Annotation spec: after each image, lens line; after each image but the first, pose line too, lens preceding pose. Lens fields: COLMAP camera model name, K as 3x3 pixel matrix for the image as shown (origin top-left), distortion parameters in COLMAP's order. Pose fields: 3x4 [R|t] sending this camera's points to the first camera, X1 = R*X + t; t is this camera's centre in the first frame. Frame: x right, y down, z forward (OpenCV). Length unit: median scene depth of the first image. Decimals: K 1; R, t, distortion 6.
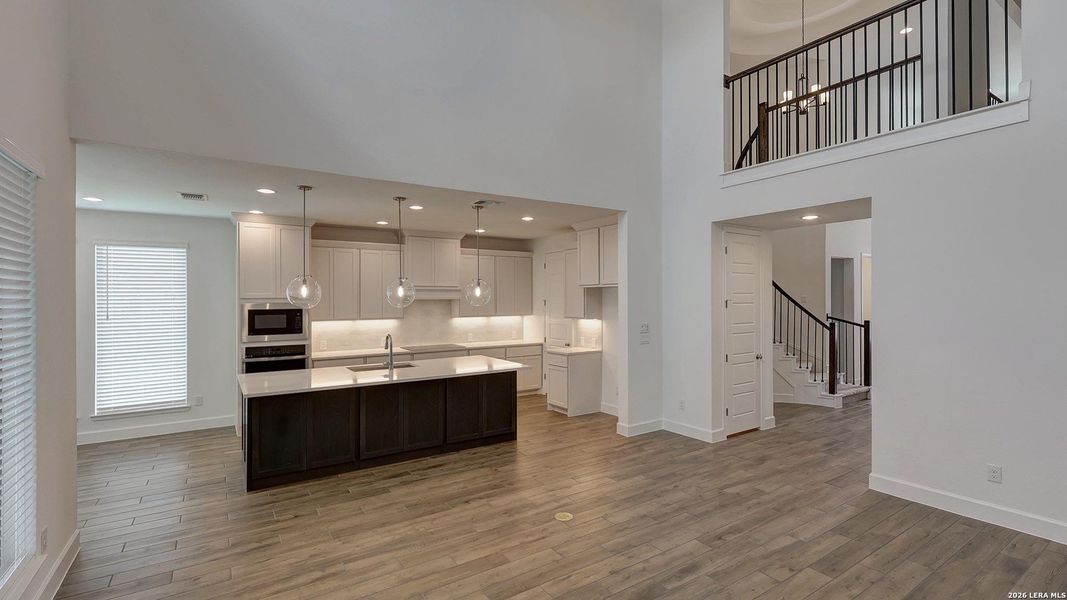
lens RADIAL K [[478.7, 0, 528.2], [0, 478.7, 298.2], [0, 0, 1]] dist [-0.001067, 0.000352]
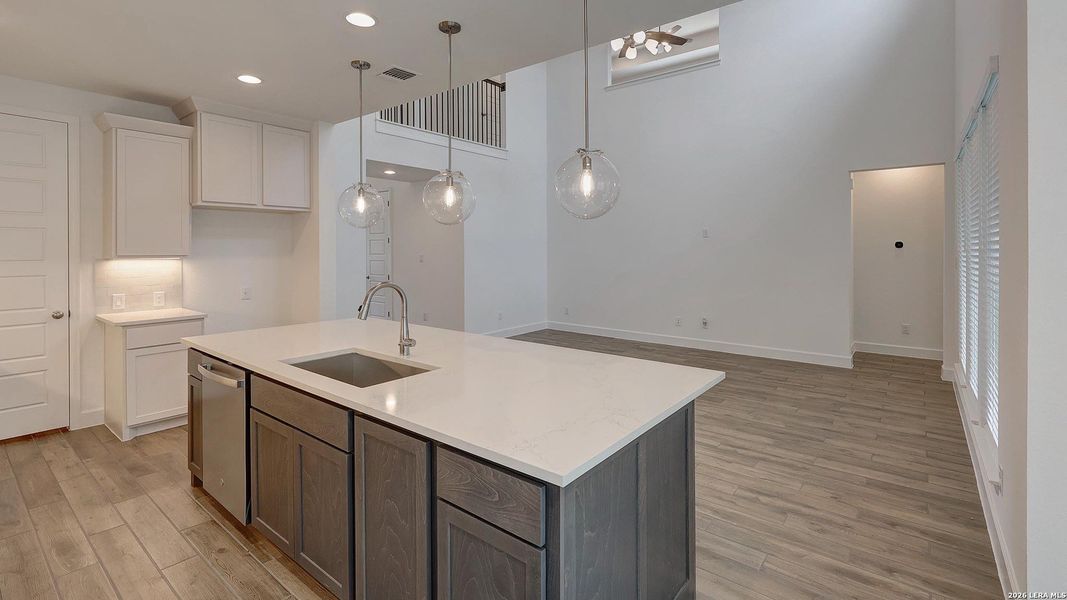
lens RADIAL K [[478.7, 0, 528.4], [0, 478.7, 301.2], [0, 0, 1]] dist [-0.001067, 0.000352]
pose [[-0.306978, -0.106926, 0.945691, -0.898860], [-0.006495, 0.993881, 0.110266, 0.044907], [-0.951694, 0.027707, -0.305794, 1.218002]]
